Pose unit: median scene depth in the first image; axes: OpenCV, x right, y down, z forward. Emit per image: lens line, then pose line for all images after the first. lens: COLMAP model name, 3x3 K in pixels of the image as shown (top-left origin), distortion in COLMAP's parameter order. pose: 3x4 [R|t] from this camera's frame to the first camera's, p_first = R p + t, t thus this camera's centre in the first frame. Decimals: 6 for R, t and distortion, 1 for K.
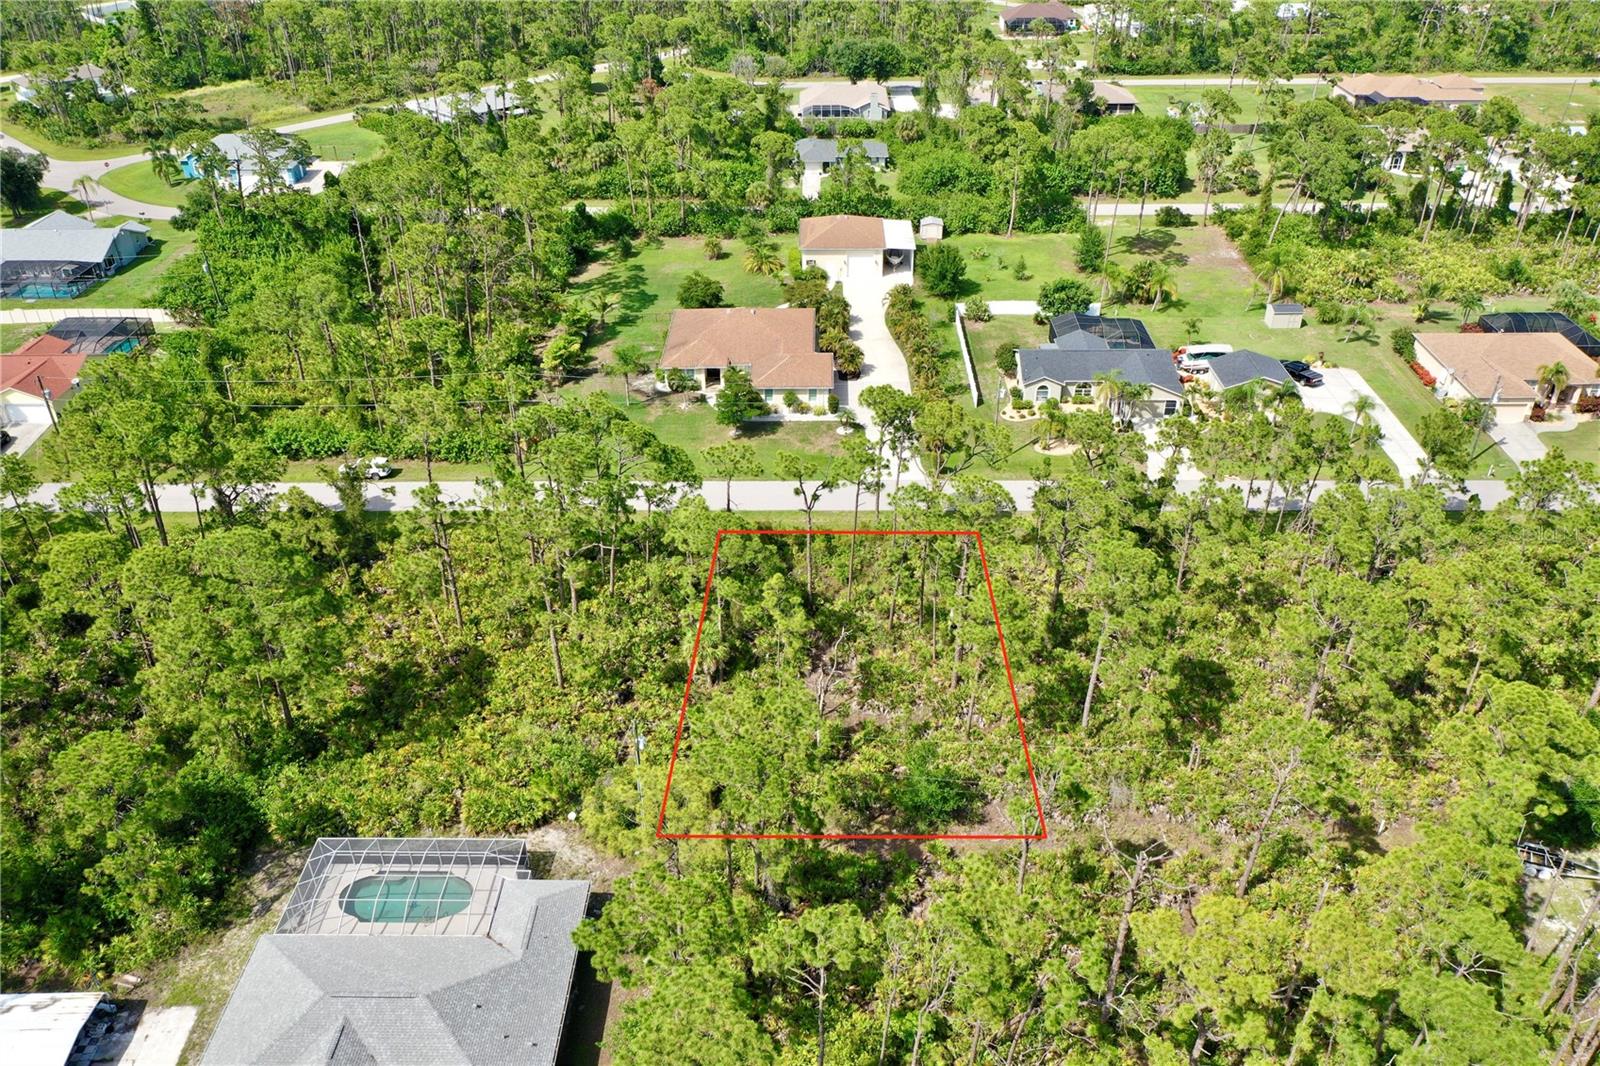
lens RADIAL K [[1263.2, 0, 801.0], [0, 1263.2, 528.8], [0, 0, 1]] dist [-0.007197, 0.002132]
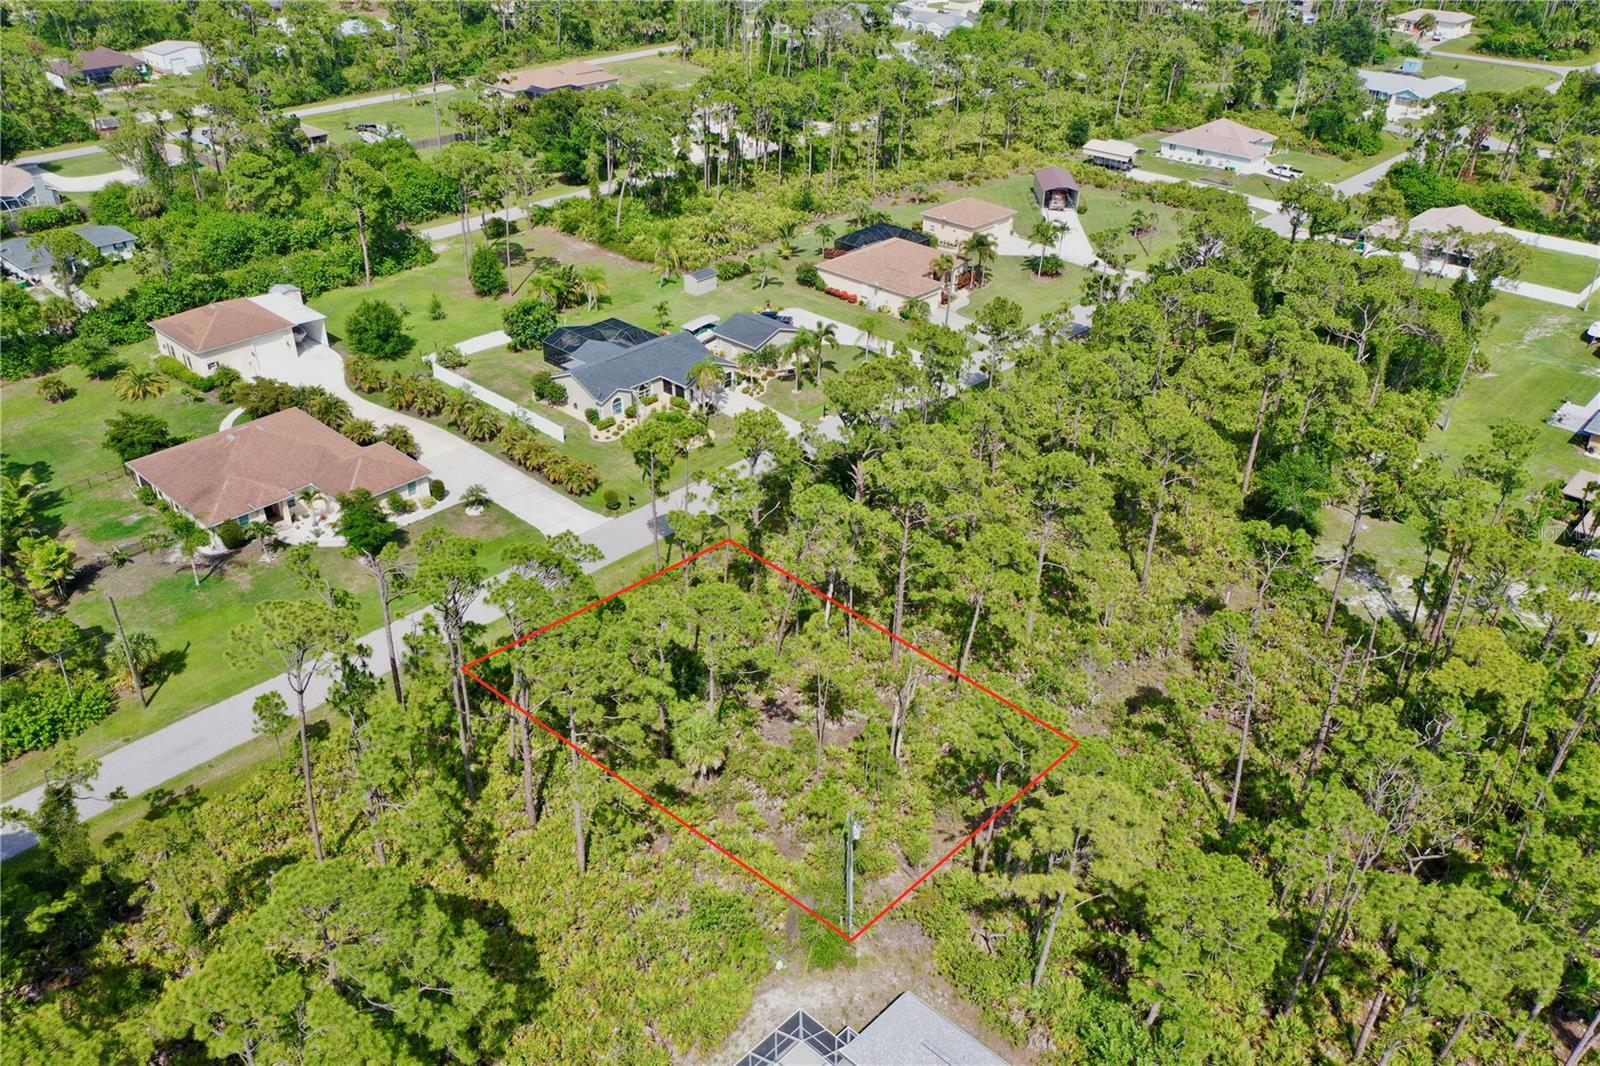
lens RADIAL K [[1263.2, 0, 801.0], [0, 1263.2, 528.8], [0, 0, 1]] dist [-0.007197, 0.002132]
pose [[0.679187, -0.364431, 0.637099, -0.350361], [0.375366, 0.918386, 0.125168, -0.083934], [-0.630718, 0.154133, 0.760551, 0.168741]]
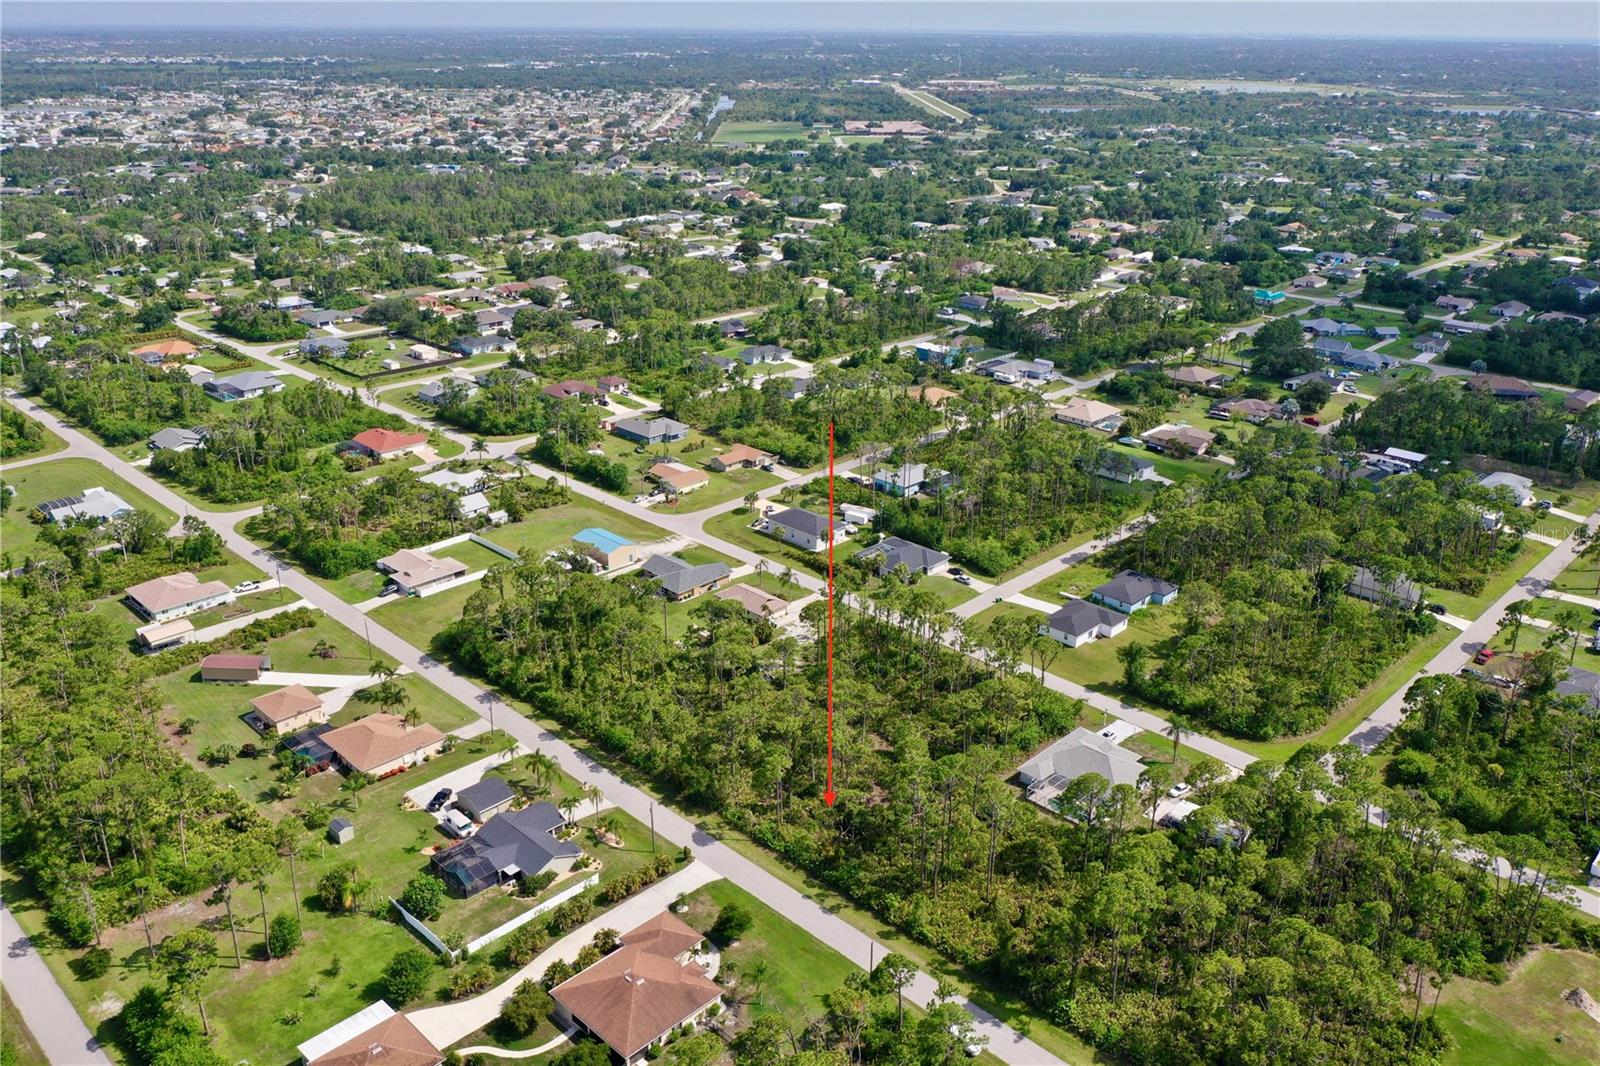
lens RADIAL K [[1263.2, 0, 801.0], [0, 1263.2, 528.8], [0, 0, 1]] dist [-0.007197, 0.002132]
pose [[-0.723361, -0.254898, 0.641697, -0.830411], [0.360601, 0.653088, 0.665915, -1.200333], [-0.588825, 0.713094, -0.380503, 1.073737]]
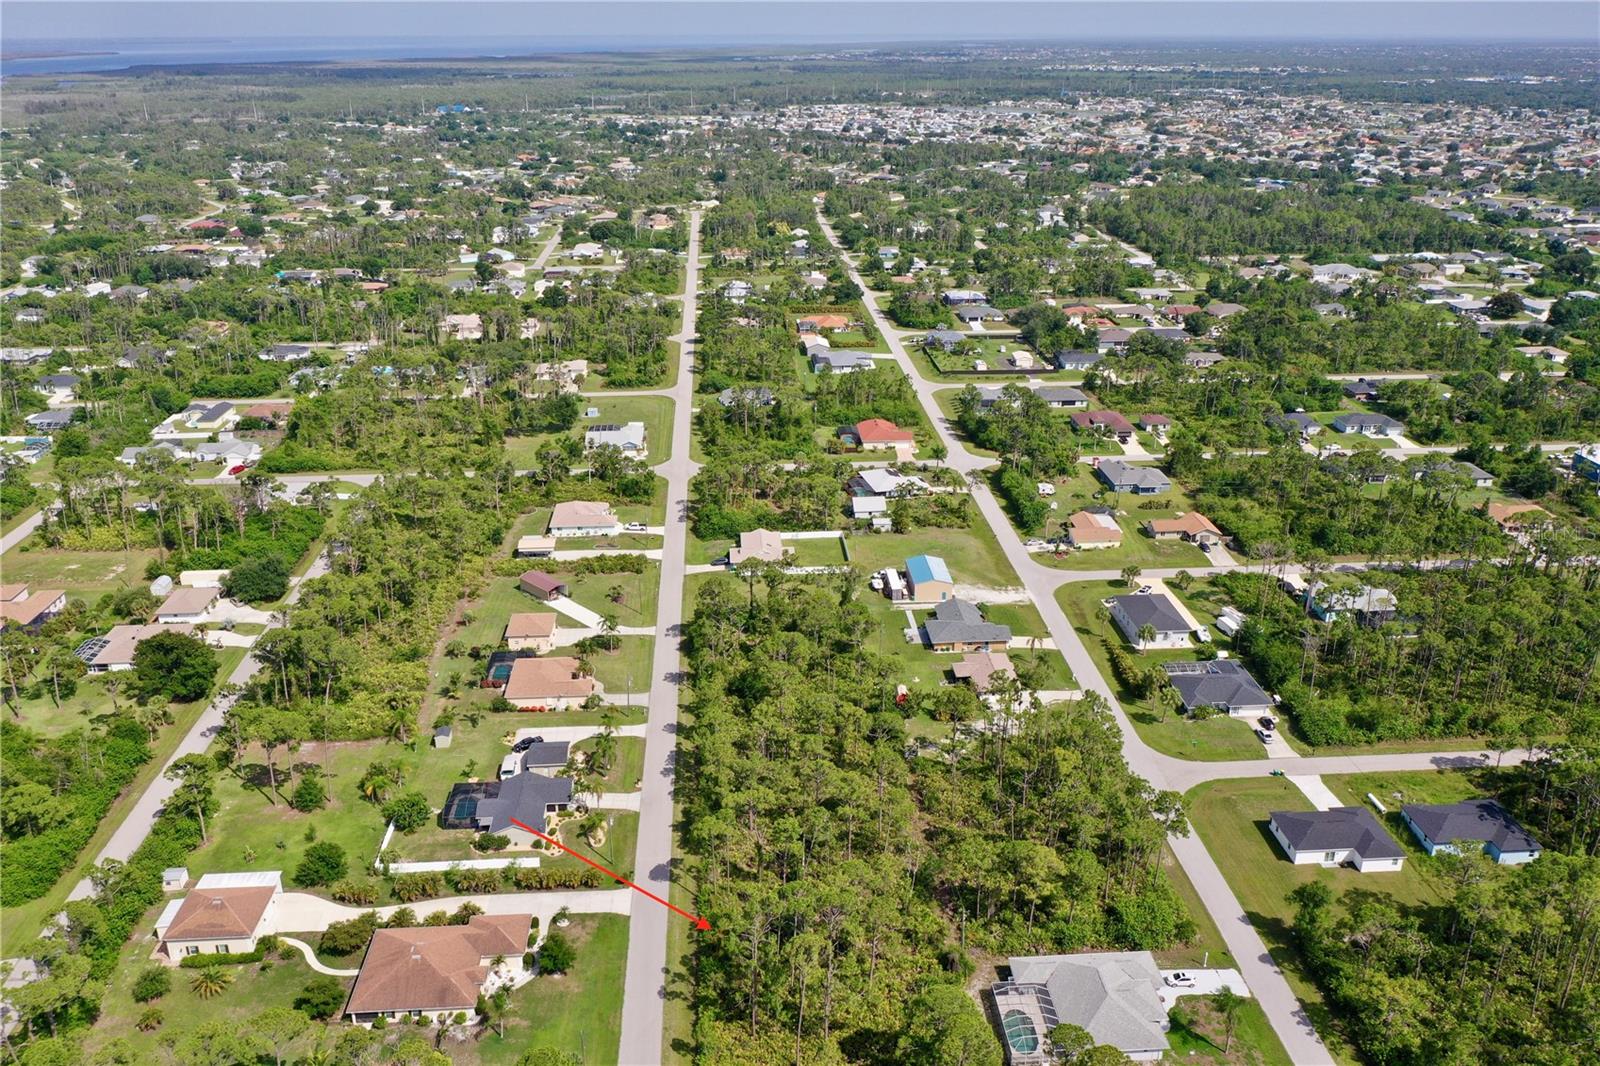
lens RADIAL K [[1263.2, 0, 801.0], [0, 1263.2, 528.8], [0, 0, 1]] dist [-0.007197, 0.002132]
pose [[-0.082078, -0.358997, 0.929723, -1.089072], [0.524096, 0.777919, 0.346649, -0.731849], [-0.847695, 0.515716, 0.124298, 0.324619]]
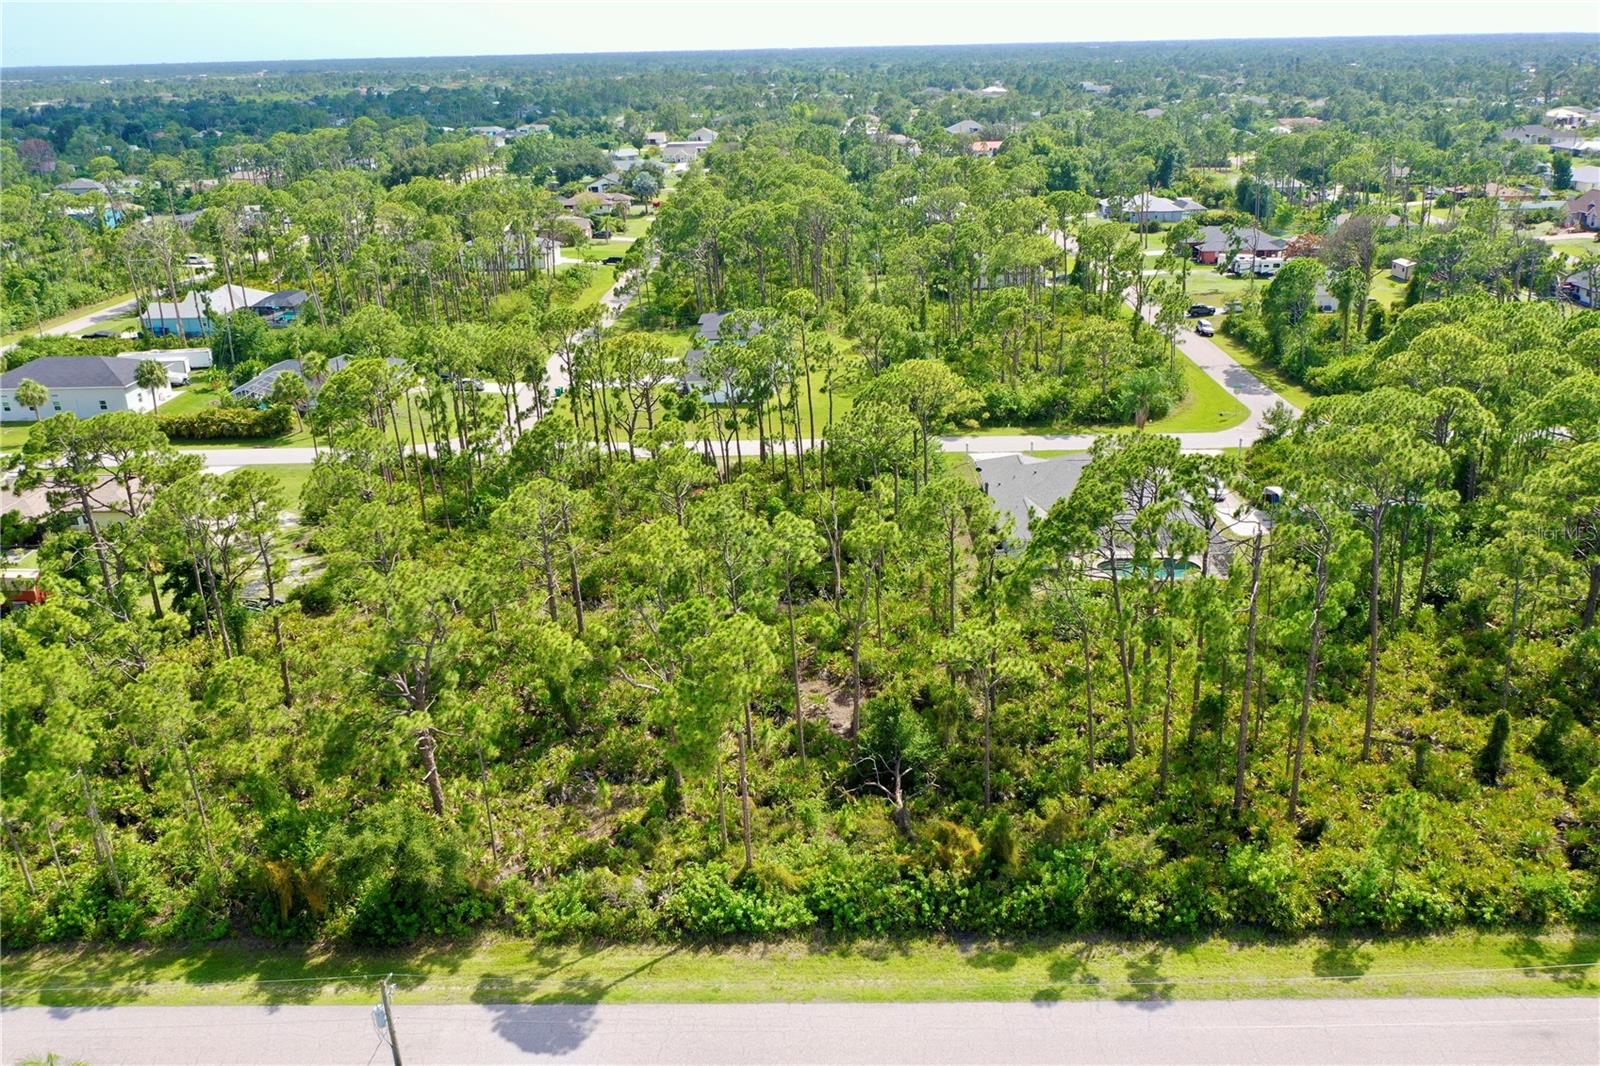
lens RADIAL K [[1263.2, 0, 801.0], [0, 1263.2, 528.8], [0, 0, 1]] dist [-0.007197, 0.002132]
pose [[-0.999513, 0.029467, 0.010290, 0.020186], [0.026076, 0.607195, 0.794125, -0.429611], [0.017152, 0.794006, -0.607667, 0.956666]]
